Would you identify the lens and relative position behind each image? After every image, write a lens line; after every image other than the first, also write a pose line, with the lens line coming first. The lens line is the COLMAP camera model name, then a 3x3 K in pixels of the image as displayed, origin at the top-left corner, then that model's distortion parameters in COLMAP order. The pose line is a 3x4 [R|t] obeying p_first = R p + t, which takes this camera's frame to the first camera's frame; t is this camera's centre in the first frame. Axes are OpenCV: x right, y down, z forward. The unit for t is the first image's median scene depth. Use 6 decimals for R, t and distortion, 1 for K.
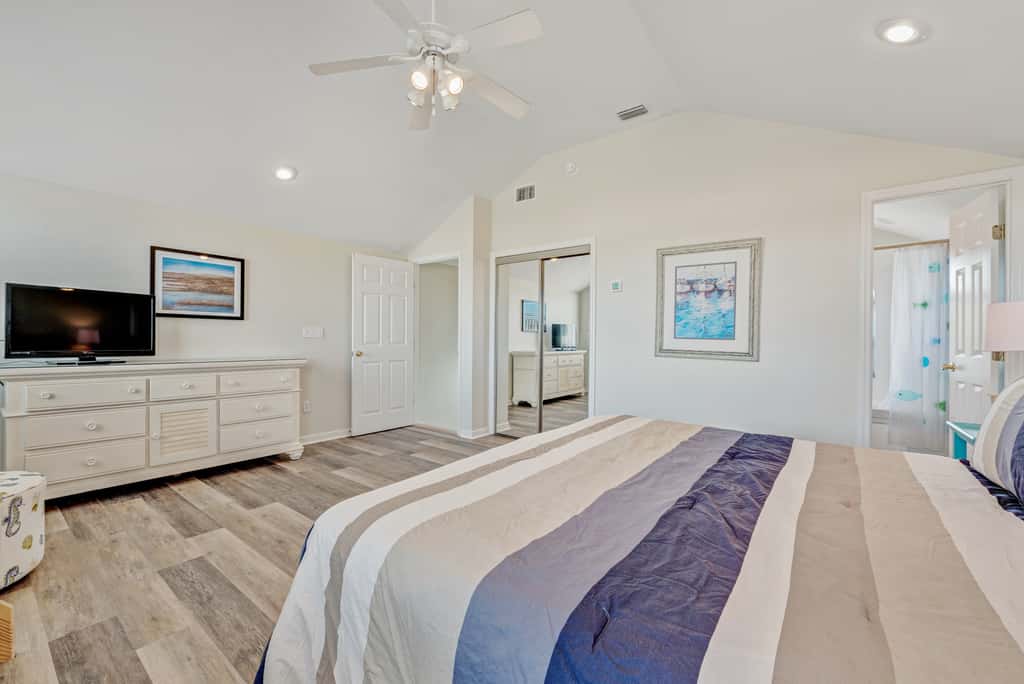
lens RADIAL K [[408.0, 0, 509.6], [0, 408.0, 337.8], [0, 0, 1]] dist [0.013509, -0.000023]
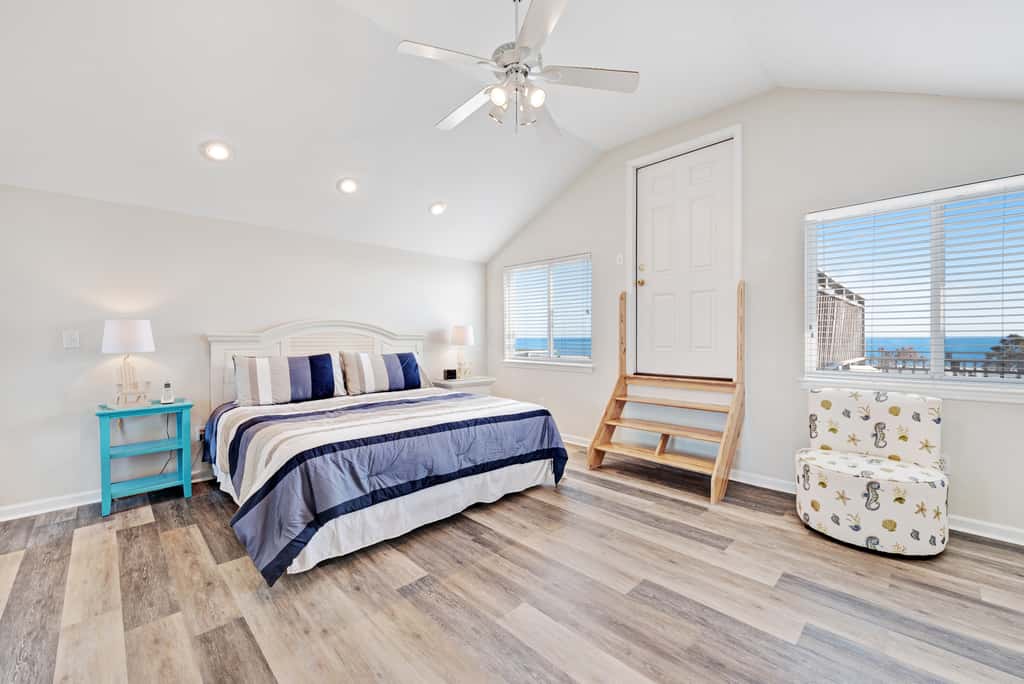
lens RADIAL K [[408.0, 0, 509.6], [0, 408.0, 337.8], [0, 0, 1]] dist [0.013509, -0.000023]
pose [[-0.990057, -0.002614, 0.140639, -0.331313], [-0.003303, 0.999984, -0.004665, -0.029480], [-0.140625, -0.005083, -0.990050, 2.145419]]
